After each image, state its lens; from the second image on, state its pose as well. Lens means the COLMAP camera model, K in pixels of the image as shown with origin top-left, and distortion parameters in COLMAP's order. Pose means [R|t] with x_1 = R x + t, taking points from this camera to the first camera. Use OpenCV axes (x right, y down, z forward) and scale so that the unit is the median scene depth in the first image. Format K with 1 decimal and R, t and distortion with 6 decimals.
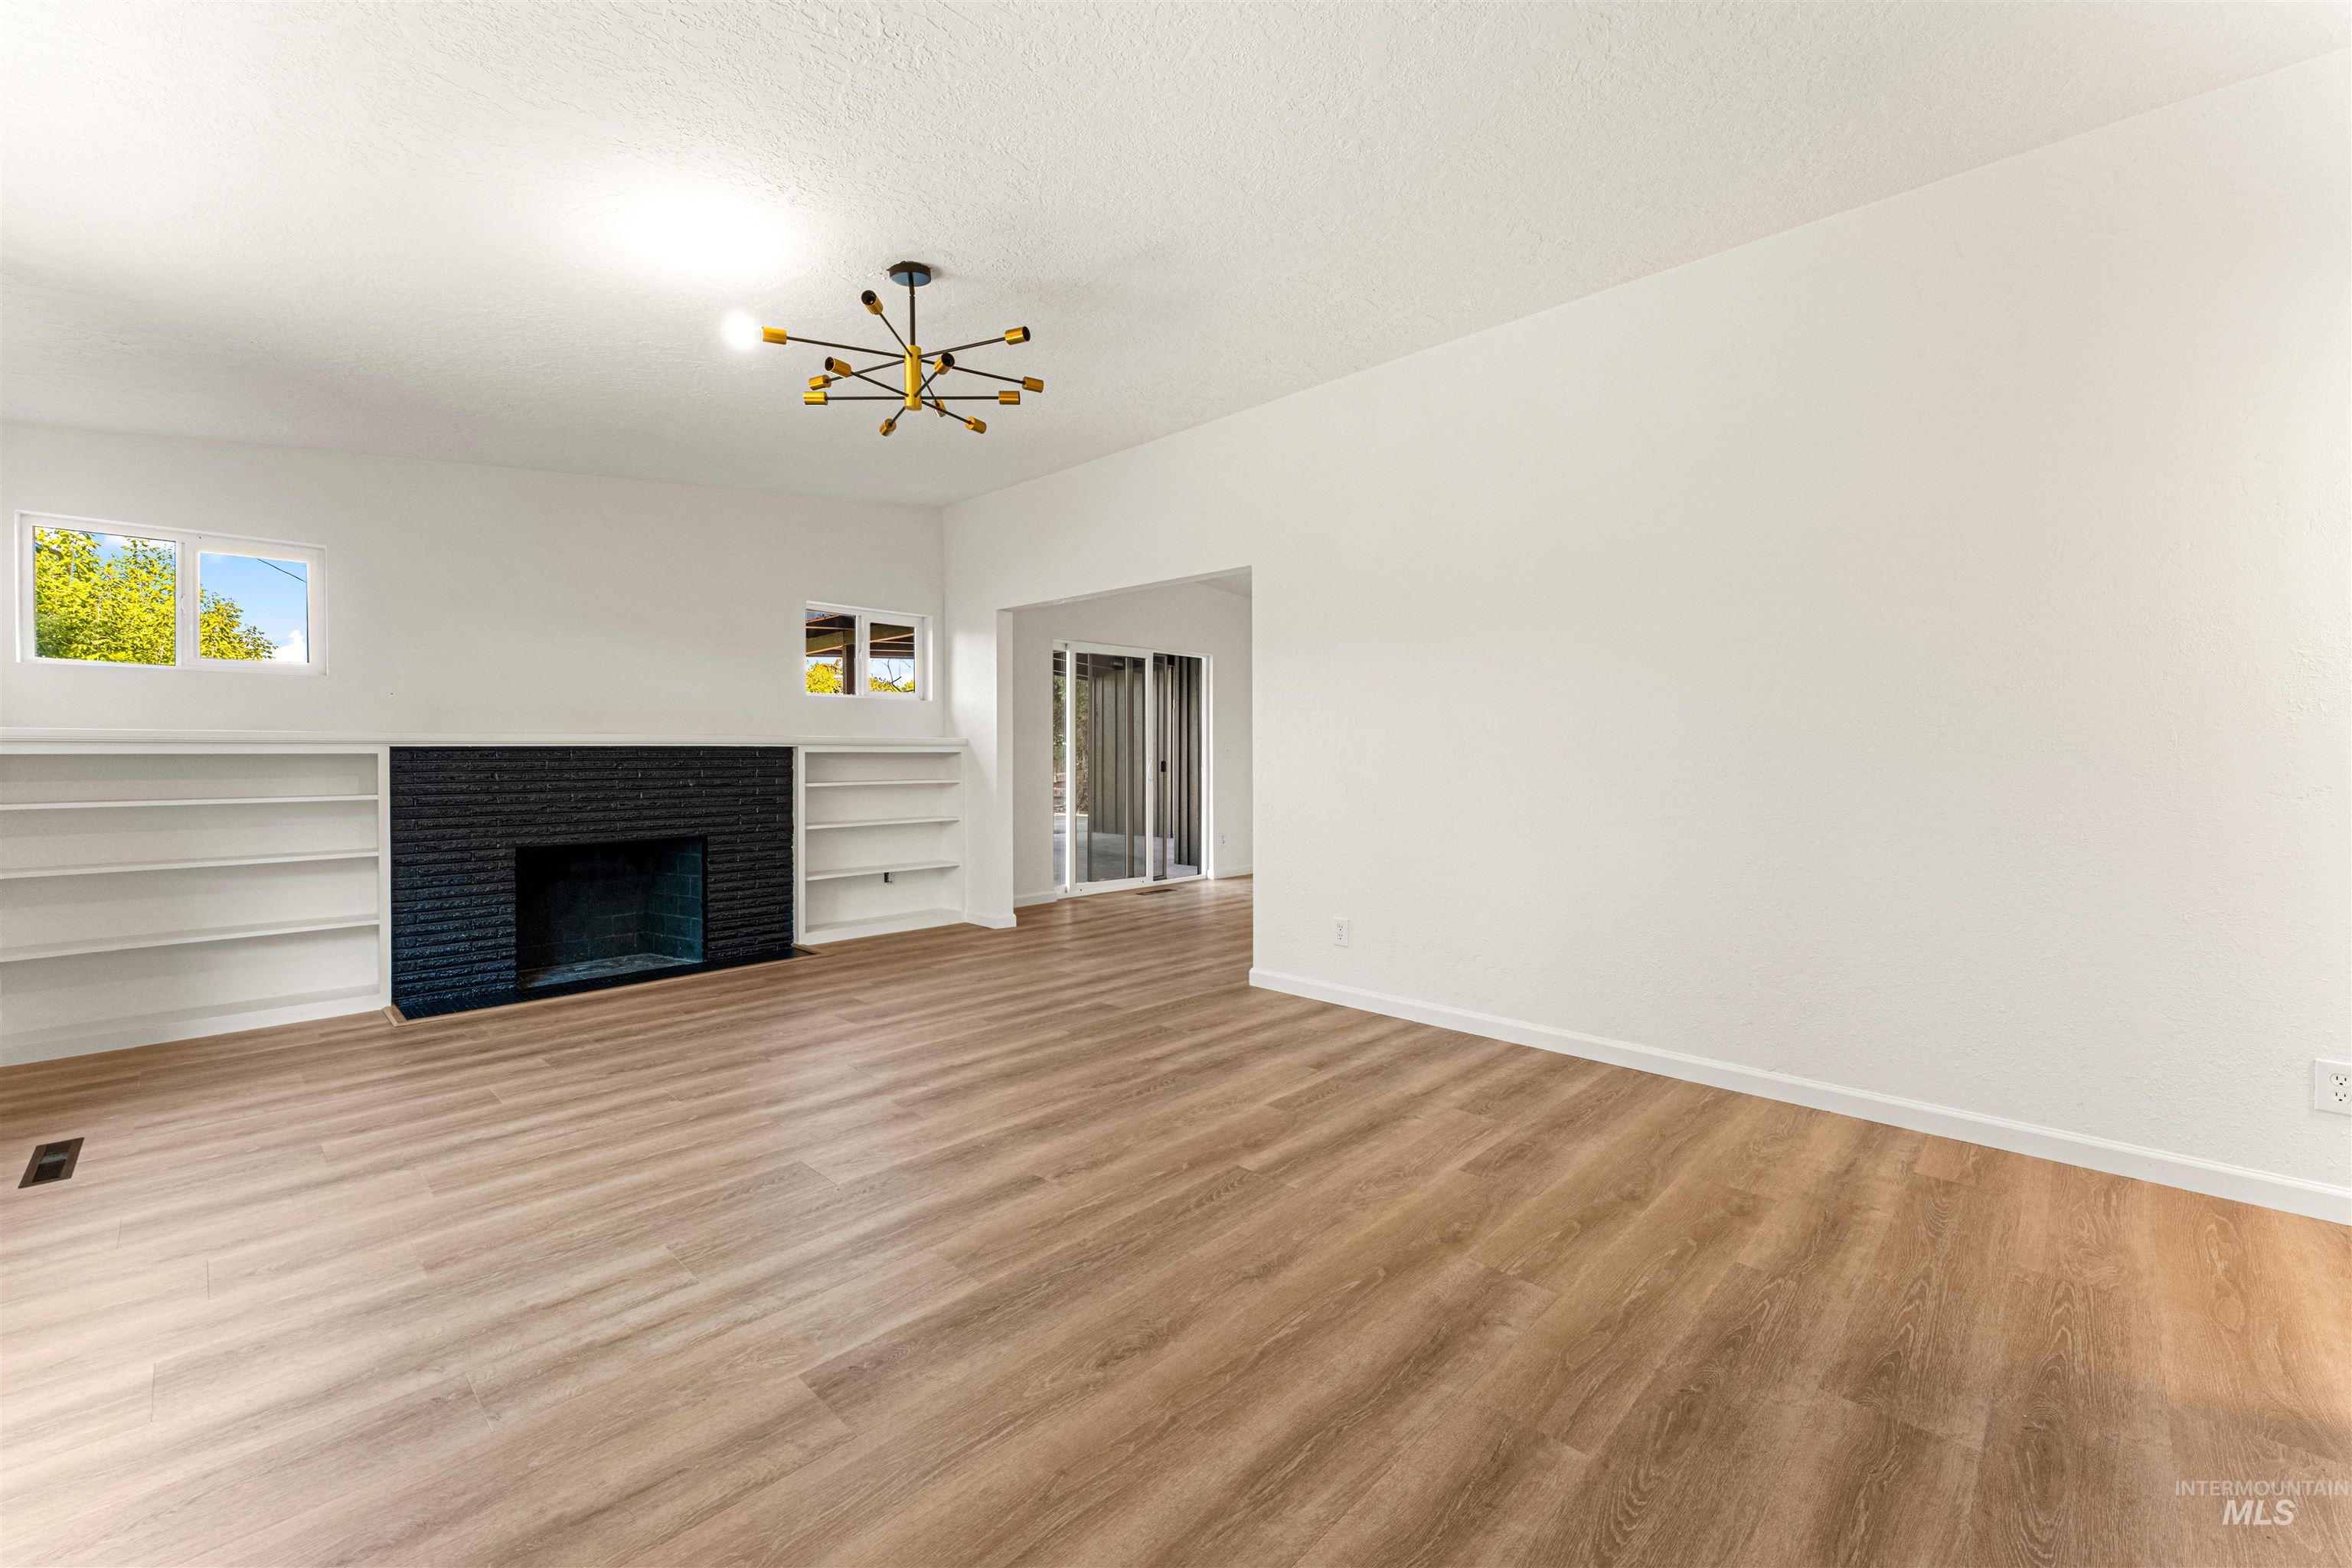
lens RADIAL K [[965.0, 0, 1169.0], [0, 965.0, 783.6], [0, 0, 1]] dist [-0.000838, -0.000716]
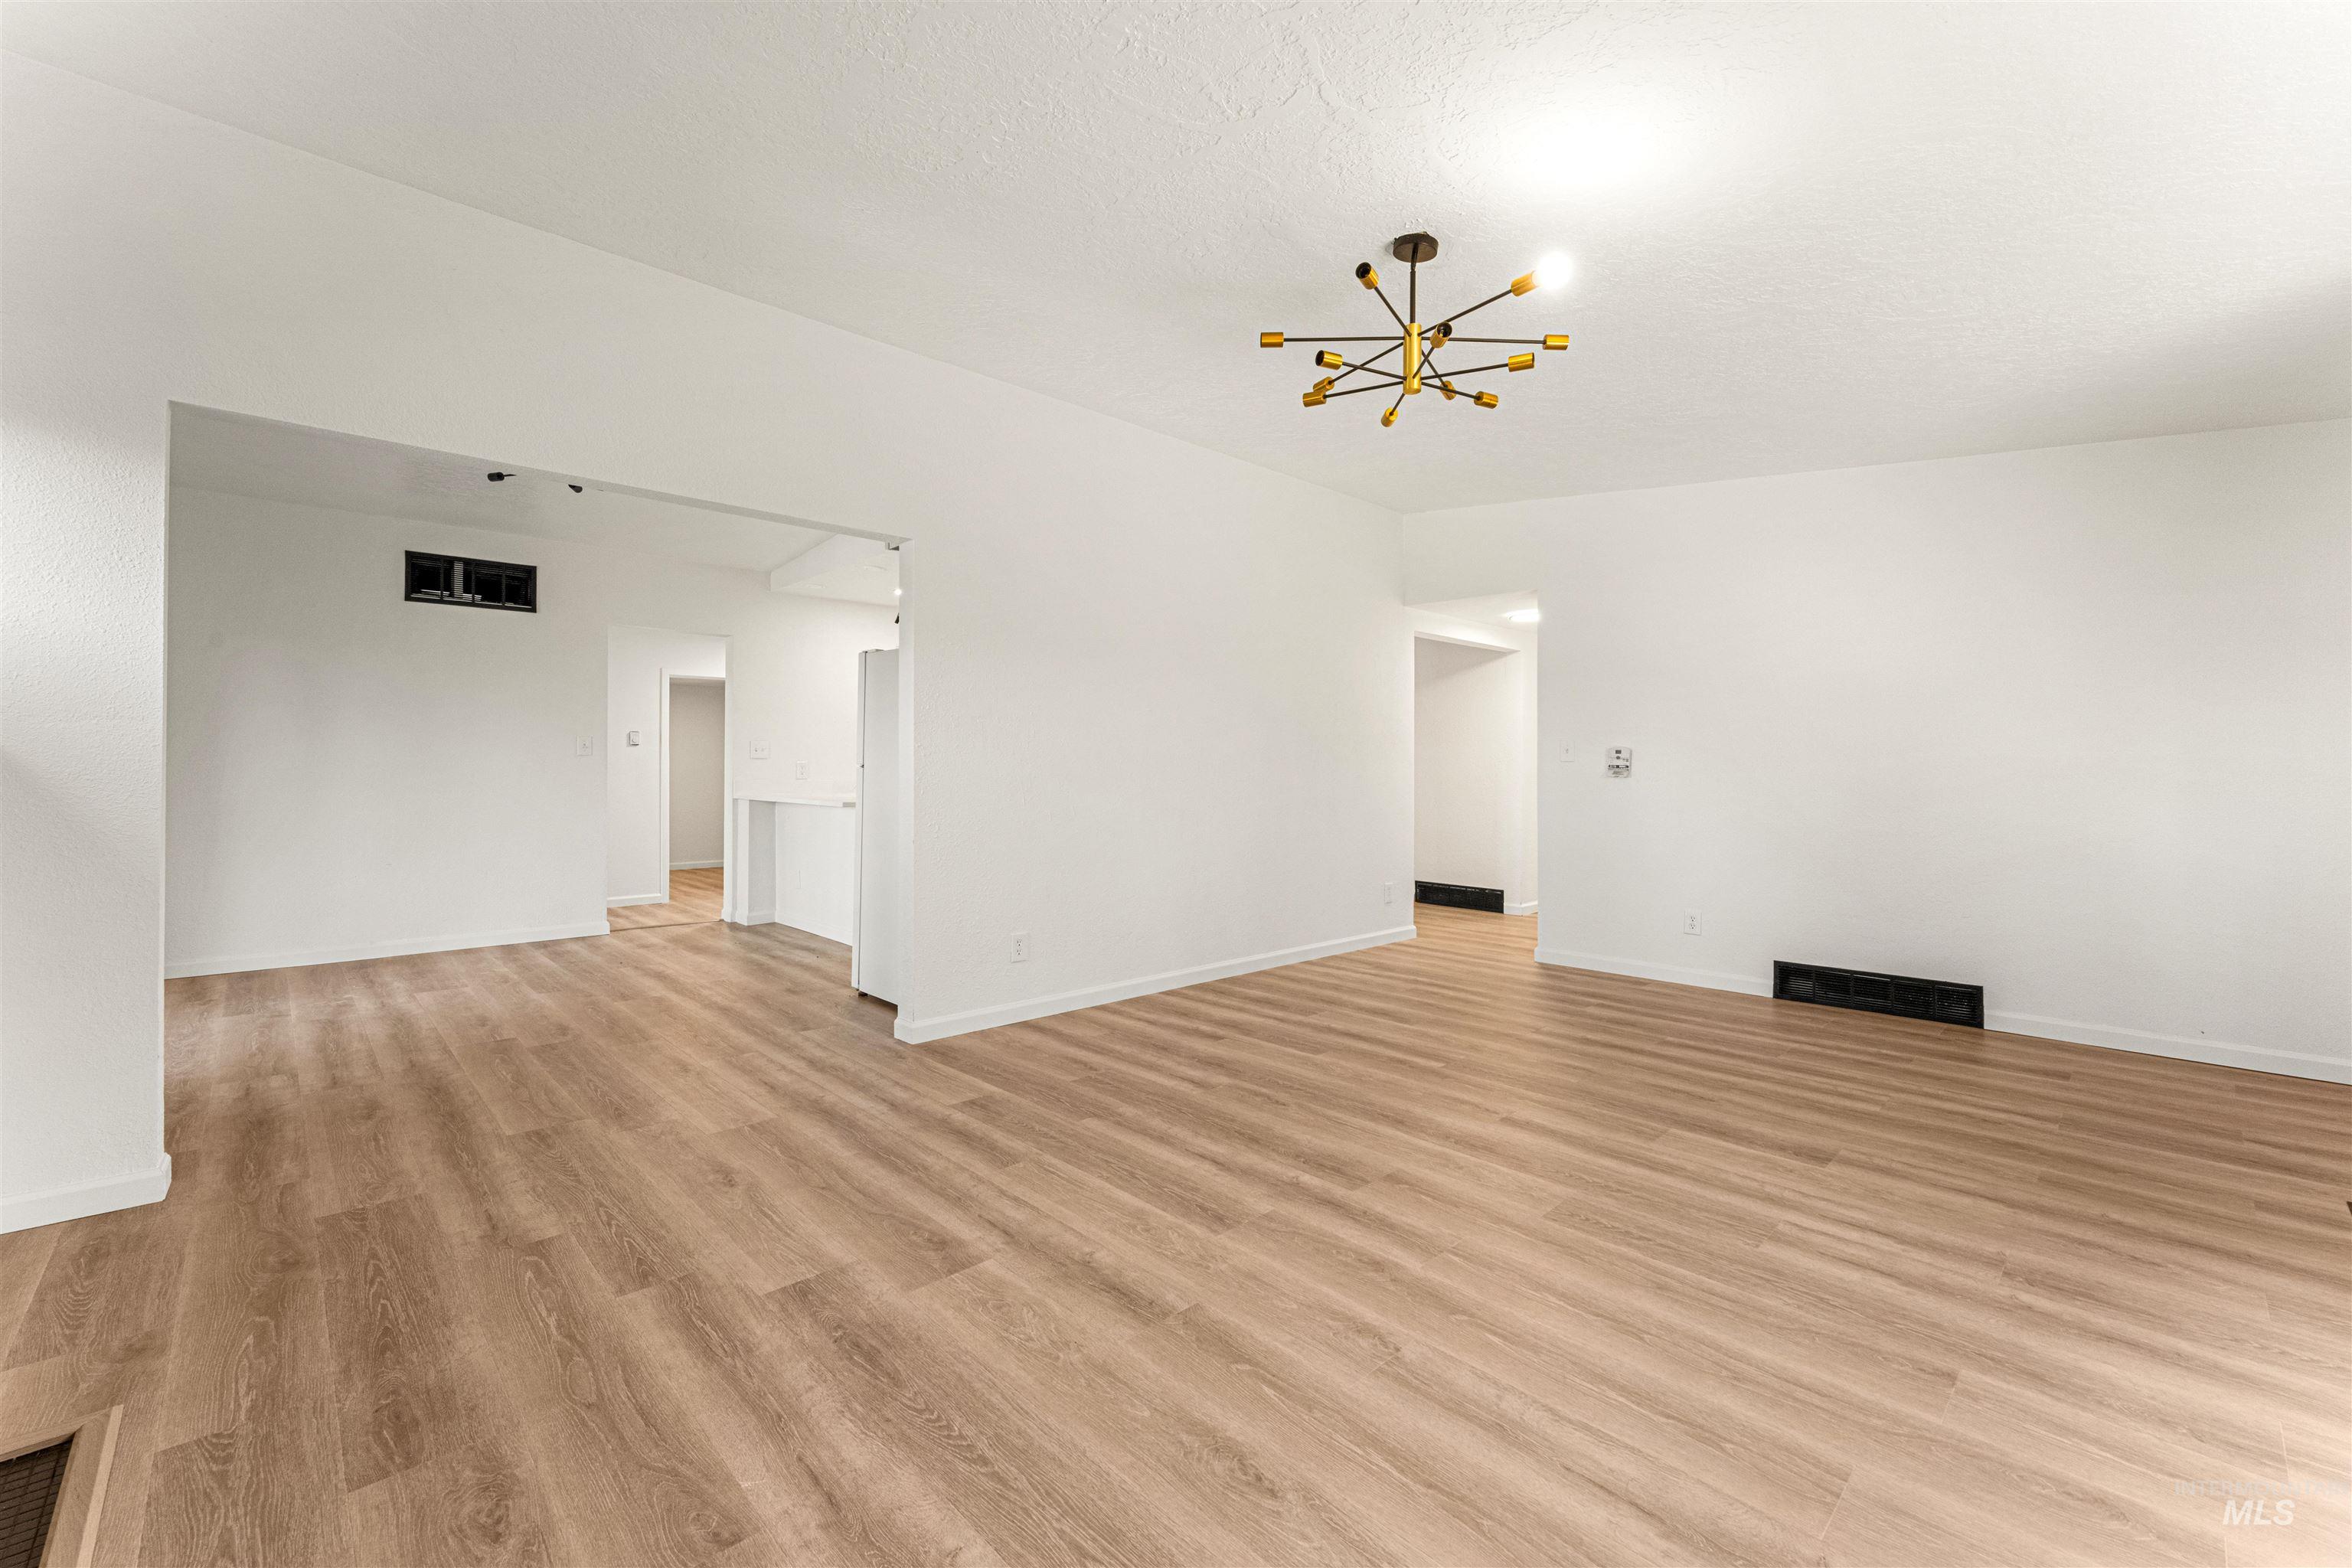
lens RADIAL K [[965.0, 0, 1169.0], [0, 965.0, 768.3], [0, 0, 1]] dist [-0.000838, -0.000716]
pose [[0.034013, 0.000049, 0.999421, -1.225779], [0.026320, 0.999653, -0.000945, -0.038213], [-0.999075, 0.026337, 0.034000, 1.230447]]
